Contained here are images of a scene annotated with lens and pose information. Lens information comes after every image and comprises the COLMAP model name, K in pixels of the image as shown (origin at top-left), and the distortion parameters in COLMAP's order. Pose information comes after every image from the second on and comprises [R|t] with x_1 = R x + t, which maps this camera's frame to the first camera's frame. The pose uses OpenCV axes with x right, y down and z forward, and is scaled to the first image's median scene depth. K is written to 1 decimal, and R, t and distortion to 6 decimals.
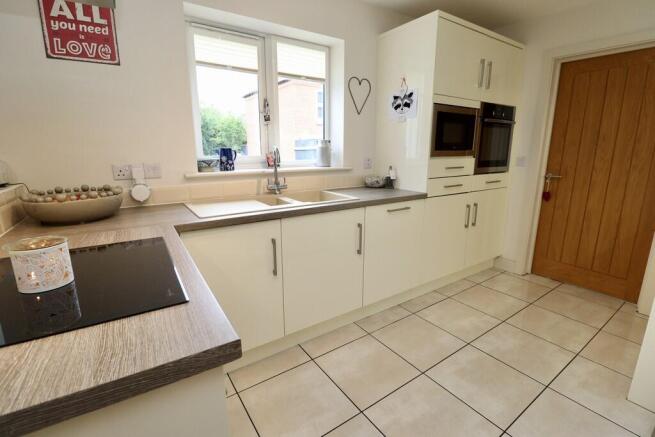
lens RADIAL K [[303.5, 0, 331.5], [0, 303.5, 215.4], [0, 0, 1]] dist [0.001007, -0.014219]
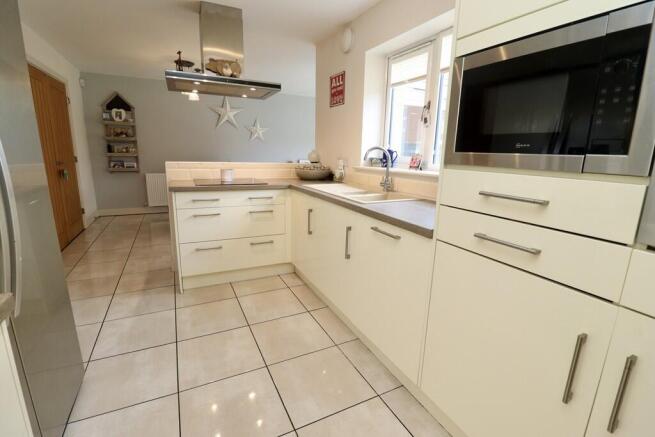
lens RADIAL K [[303.5, 0, 331.5], [0, 303.5, 215.4], [0, 0, 1]] dist [0.001007, -0.014219]
pose [[-0.137220, 0.201344, -0.969862, 0.937564], [-0.239916, 0.943214, 0.229756, -0.195876], [0.961047, 0.264213, -0.081122, 0.941838]]
